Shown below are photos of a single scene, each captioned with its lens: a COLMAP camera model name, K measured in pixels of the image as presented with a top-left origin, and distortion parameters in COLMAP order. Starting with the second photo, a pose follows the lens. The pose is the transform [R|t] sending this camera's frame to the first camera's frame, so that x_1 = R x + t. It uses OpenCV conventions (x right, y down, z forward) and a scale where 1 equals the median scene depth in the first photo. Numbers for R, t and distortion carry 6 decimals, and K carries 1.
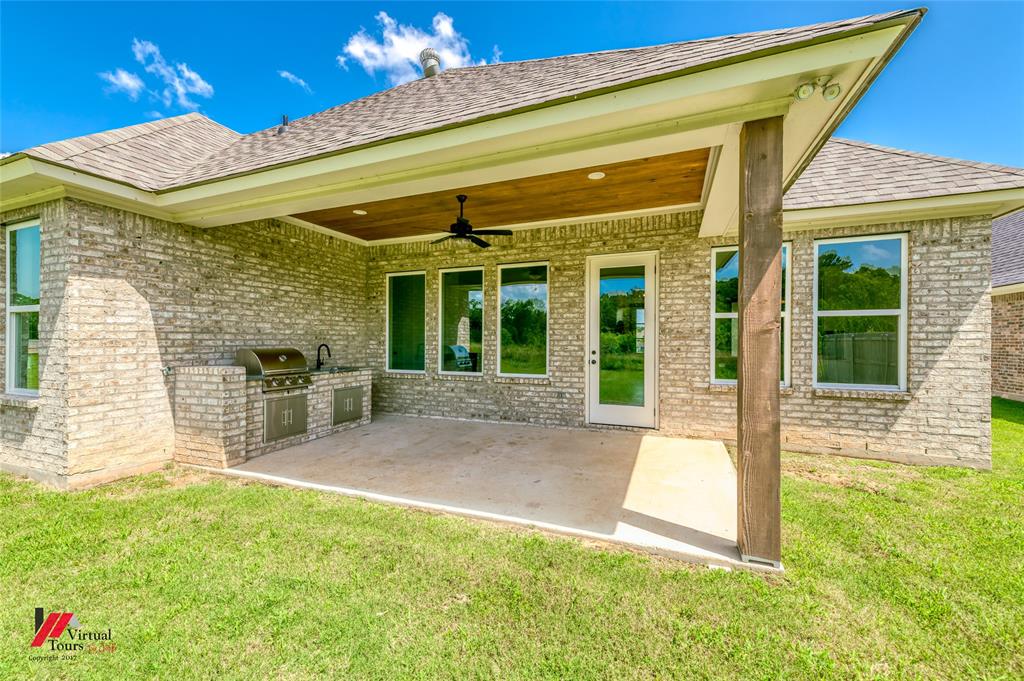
lens RADIAL K [[413.3, 0, 518.3], [0, 413.3, 341.8], [0, 0, 1]] dist [0.016285, -0.004268]
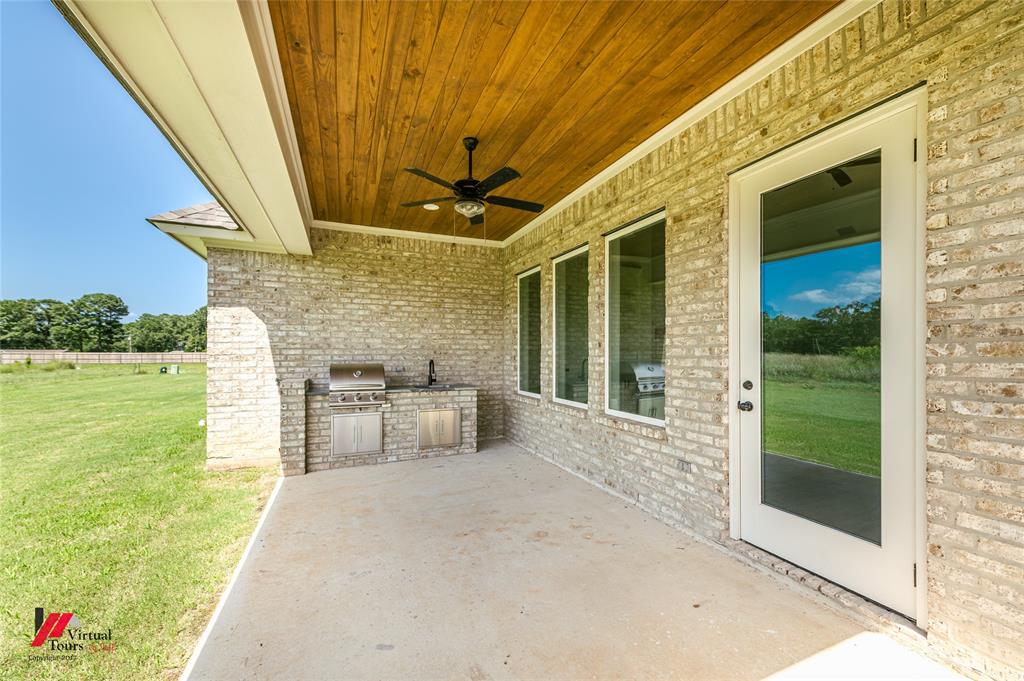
lens RADIAL K [[413.3, 0, 499.4], [0, 413.3, 352.3], [0, 0, 1]] dist [0.016285, -0.004268]
pose [[0.686011, -0.001610, -0.727589, 0.332935], [-0.003370, 0.999980, -0.005389, -0.006540], [0.727583, 0.006149, 0.685992, 0.504249]]
